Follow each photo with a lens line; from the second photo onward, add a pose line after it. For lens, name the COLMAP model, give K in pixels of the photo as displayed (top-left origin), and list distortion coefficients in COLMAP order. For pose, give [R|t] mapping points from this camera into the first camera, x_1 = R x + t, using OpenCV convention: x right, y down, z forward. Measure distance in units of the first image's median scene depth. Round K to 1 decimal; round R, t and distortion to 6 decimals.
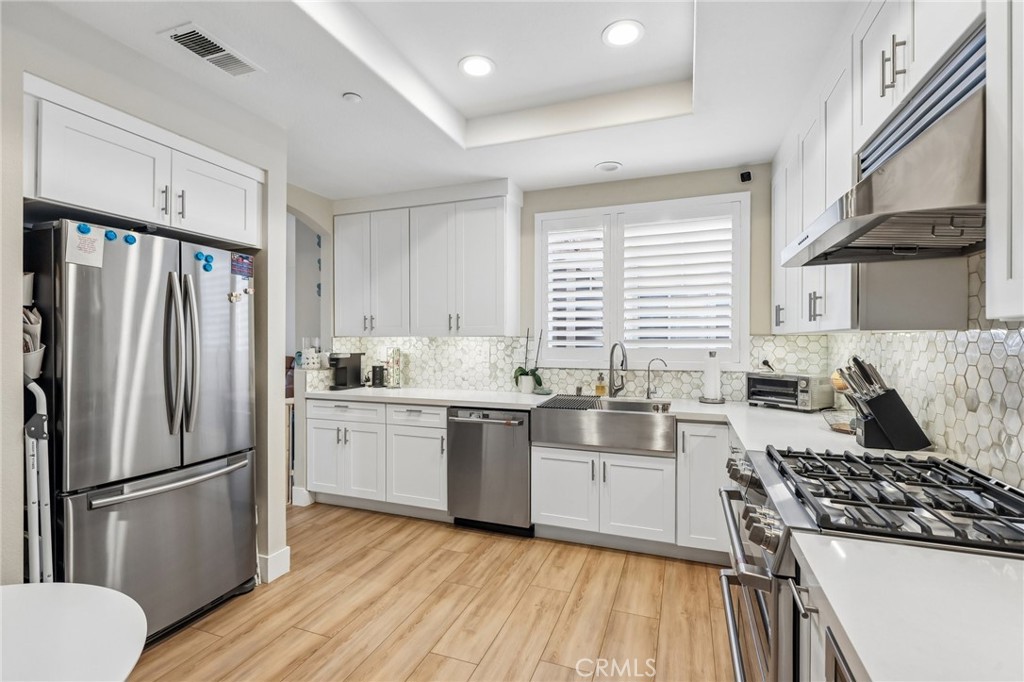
lens RADIAL K [[464.7, 0, 516.2], [0, 464.7, 338.6], [0, 0, 1]] dist [0.002929, 0.000011]
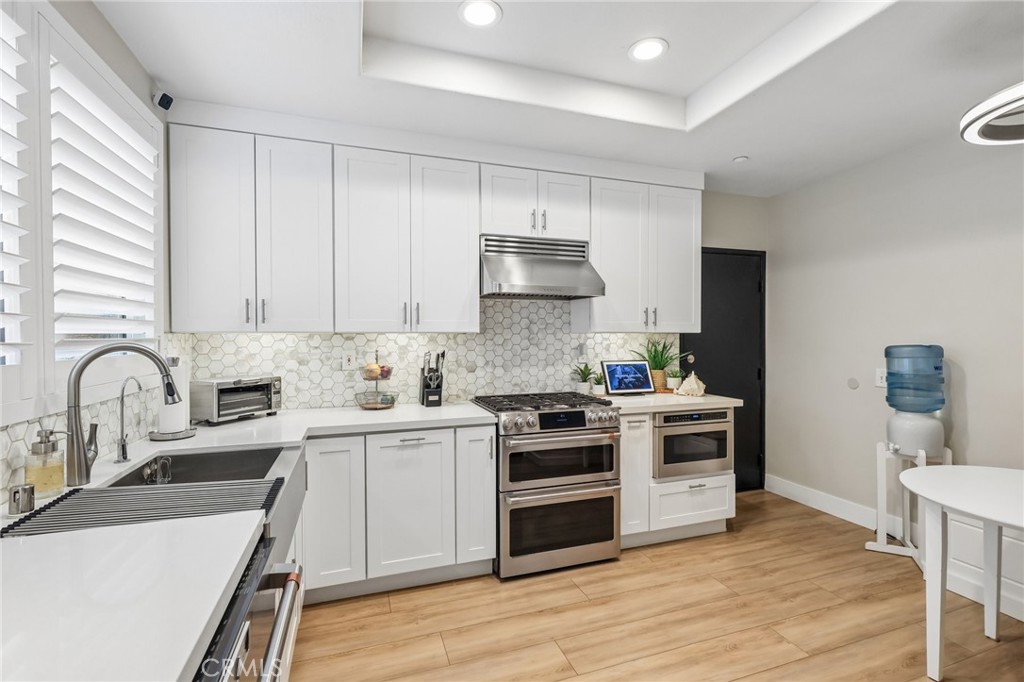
lens RADIAL K [[464.7, 0, 516.2], [0, 464.7, 338.6], [0, 0, 1]] dist [0.002929, 0.000011]
pose [[-0.633370, -0.004814, 0.773834, -0.516297], [-0.001638, 0.999987, 0.004880, -0.003618], [-0.773847, 0.001823, -0.633370, 1.454714]]
